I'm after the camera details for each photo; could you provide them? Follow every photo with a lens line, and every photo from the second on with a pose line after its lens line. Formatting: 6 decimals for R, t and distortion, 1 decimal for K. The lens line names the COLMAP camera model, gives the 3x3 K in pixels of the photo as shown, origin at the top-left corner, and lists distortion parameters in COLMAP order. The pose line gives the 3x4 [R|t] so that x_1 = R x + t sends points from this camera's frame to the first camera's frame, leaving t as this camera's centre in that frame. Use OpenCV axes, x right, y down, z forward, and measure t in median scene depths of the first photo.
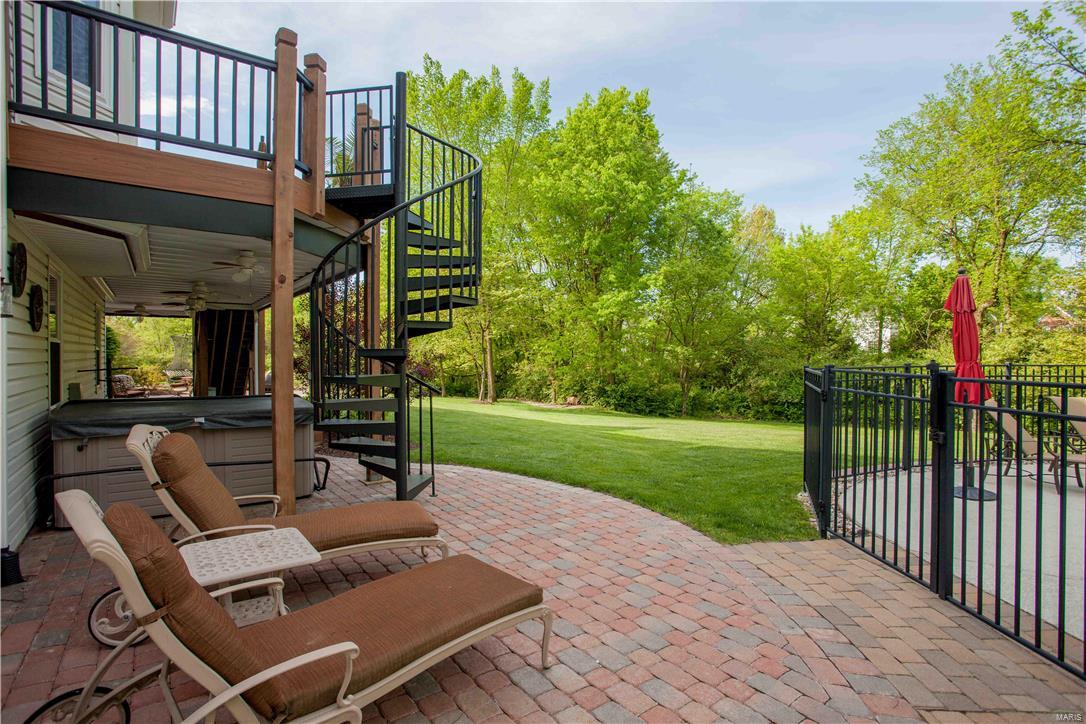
lens RADIAL K [[537.3, 0, 541.8], [0, 537.3, 359.8], [0, 0, 1]] dist [-0.061719, 0.025669]
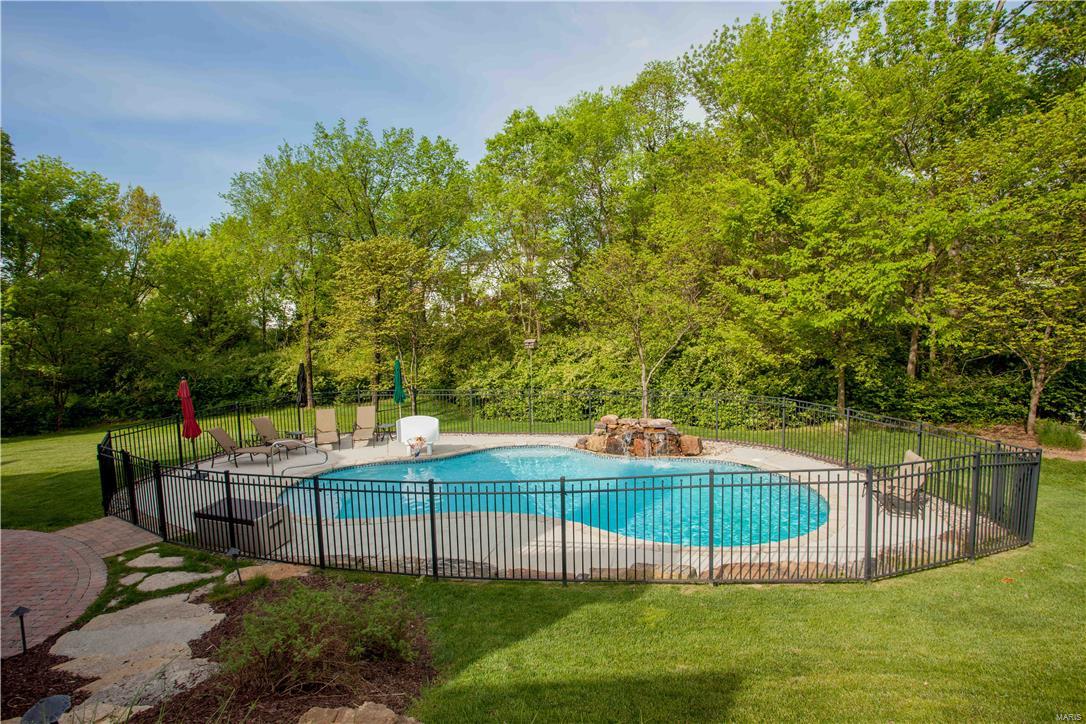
lens RADIAL K [[583.8, 0, 543.0], [0, 583.8, 362.0], [0, 0, 1]] dist [0.002759, 0.000820]
pose [[0.593471, -0.104578, 0.798032, -0.052445], [0.043051, 0.994228, 0.098272, -0.085161], [-0.803703, -0.023966, 0.594548, -0.345833]]
